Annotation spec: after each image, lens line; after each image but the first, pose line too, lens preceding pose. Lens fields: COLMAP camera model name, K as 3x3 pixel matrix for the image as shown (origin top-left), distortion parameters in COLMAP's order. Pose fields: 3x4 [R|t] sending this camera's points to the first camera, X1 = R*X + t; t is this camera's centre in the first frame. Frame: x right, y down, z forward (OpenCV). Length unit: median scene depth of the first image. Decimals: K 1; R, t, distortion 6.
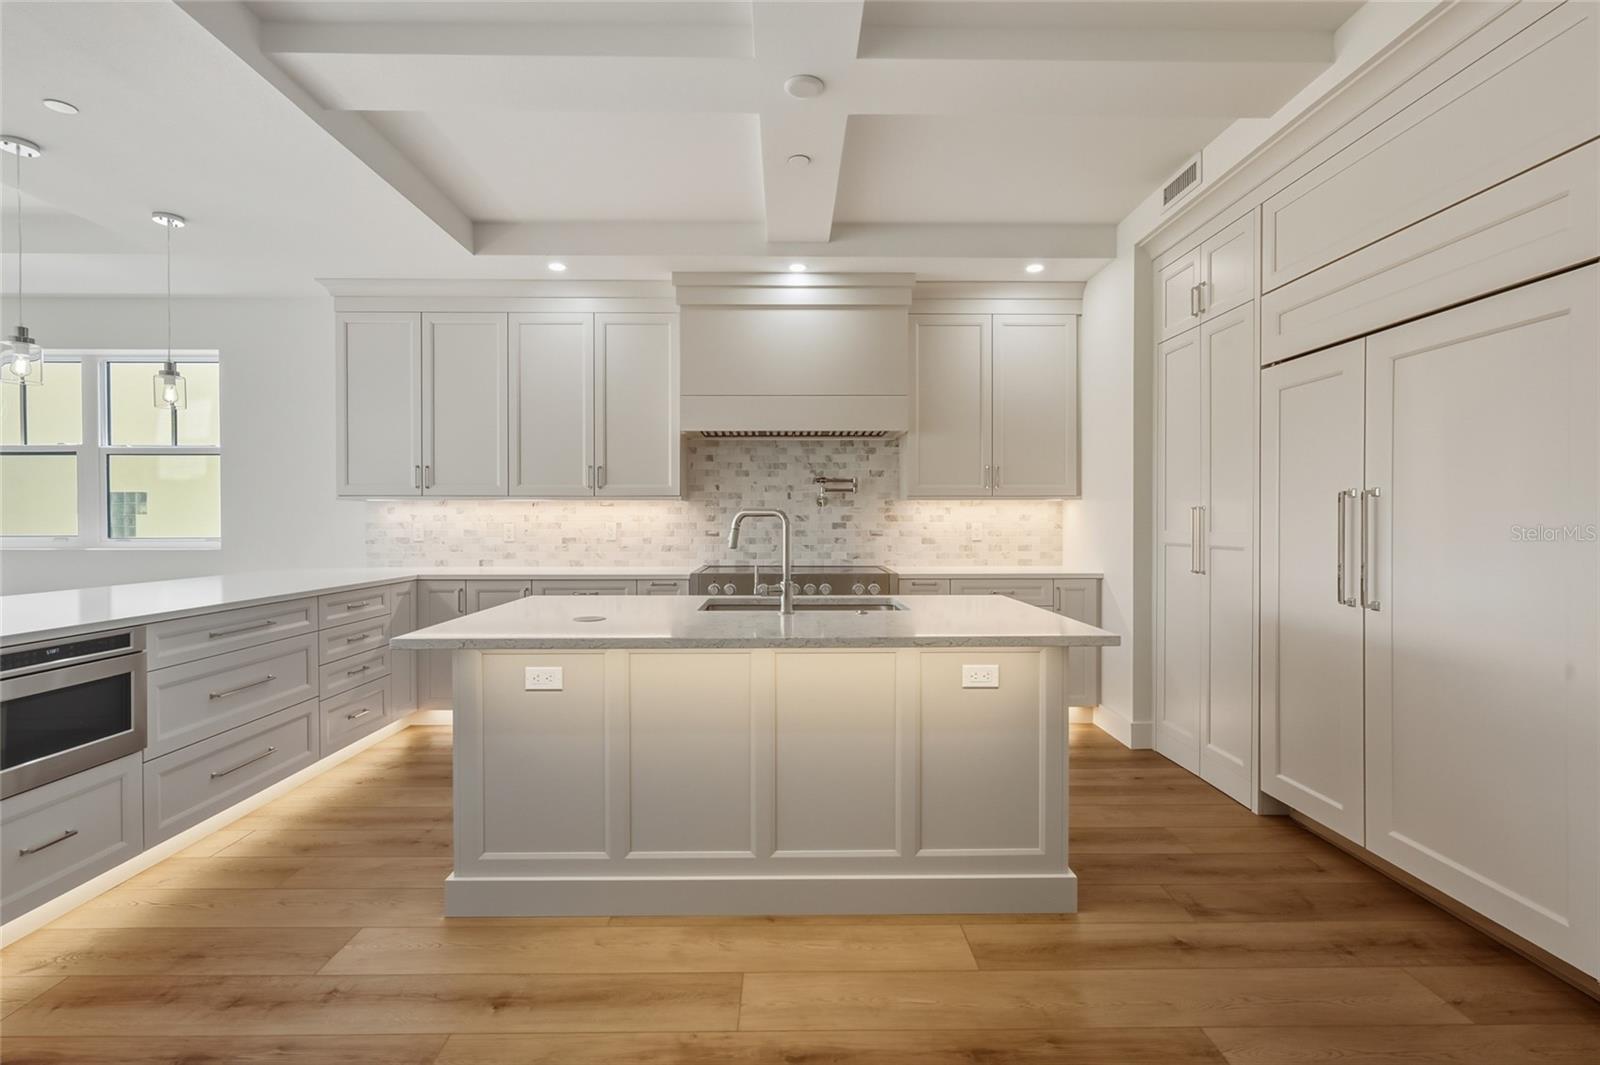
lens RADIAL K [[734.4, 0, 799.1], [0, 734.4, 525.8], [0, 0, 1]] dist [-0.004274, 0.000541]
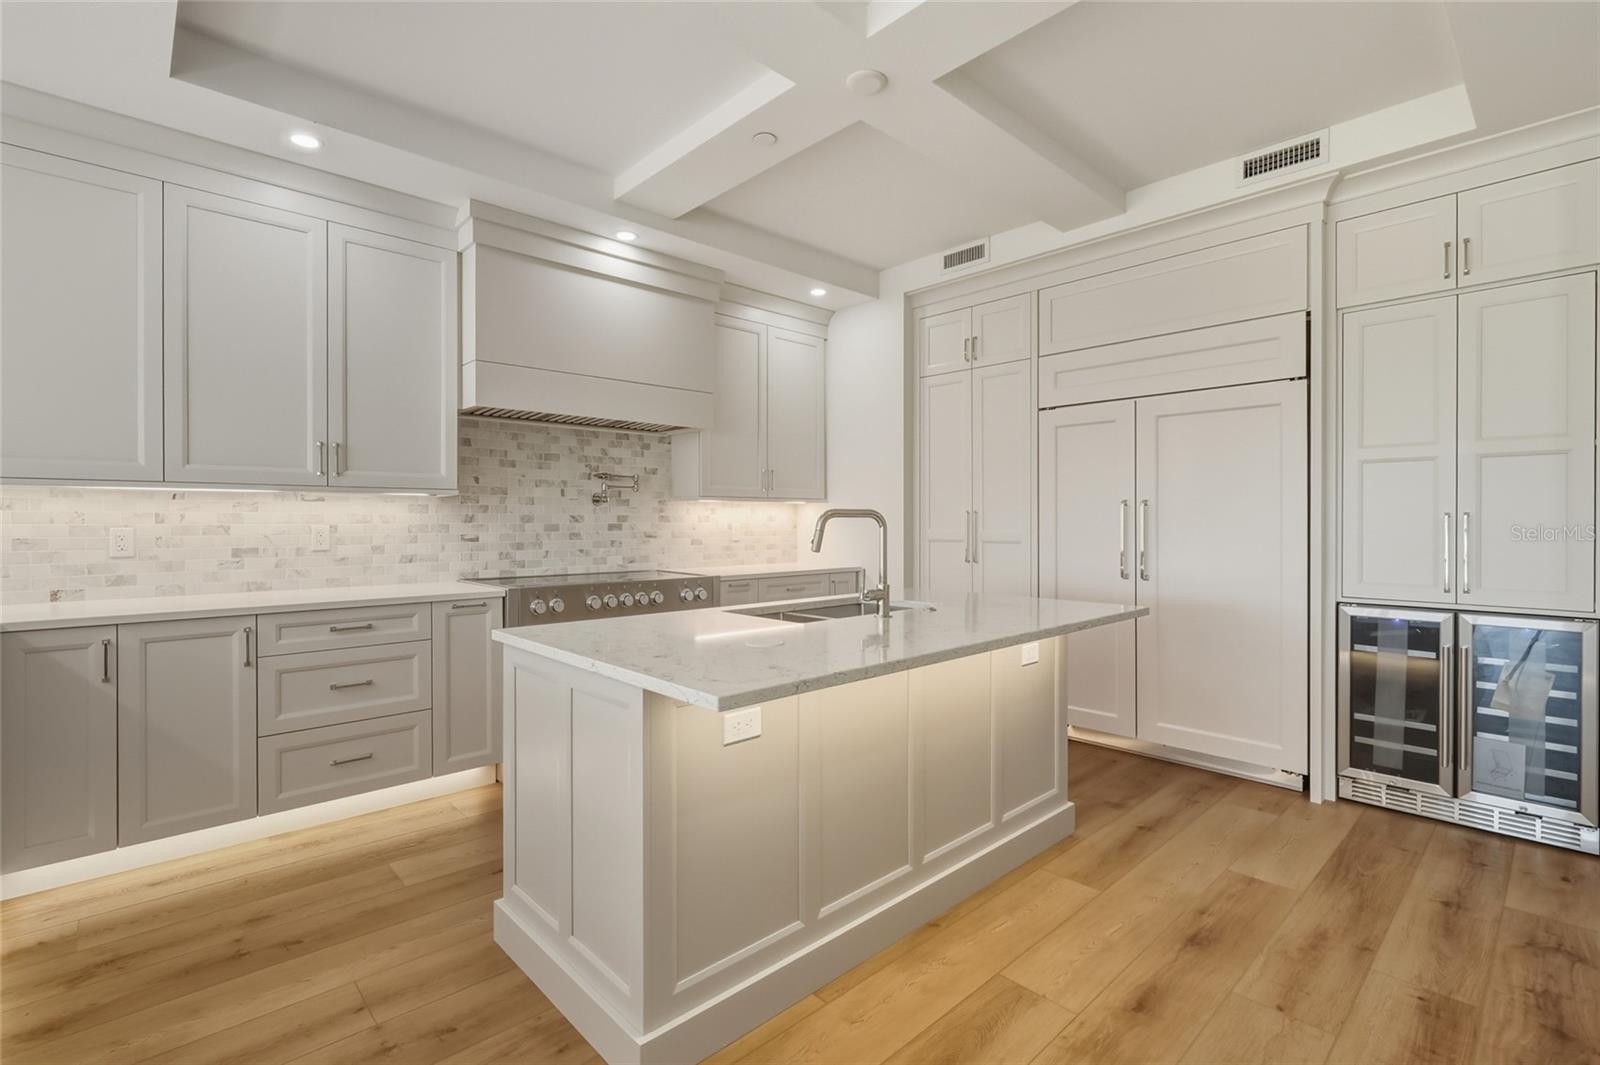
lens RADIAL K [[738.3, 0, 796.0], [0, 738.3, 521.3], [0, 0, 1]] dist [-0.001360, 0.000484]
pose [[0.737176, -0.001038, 0.675700, -0.395770], [0.005375, 0.999976, -0.004328, -0.002130], [-0.675679, 0.006823, 0.737164, 0.181240]]
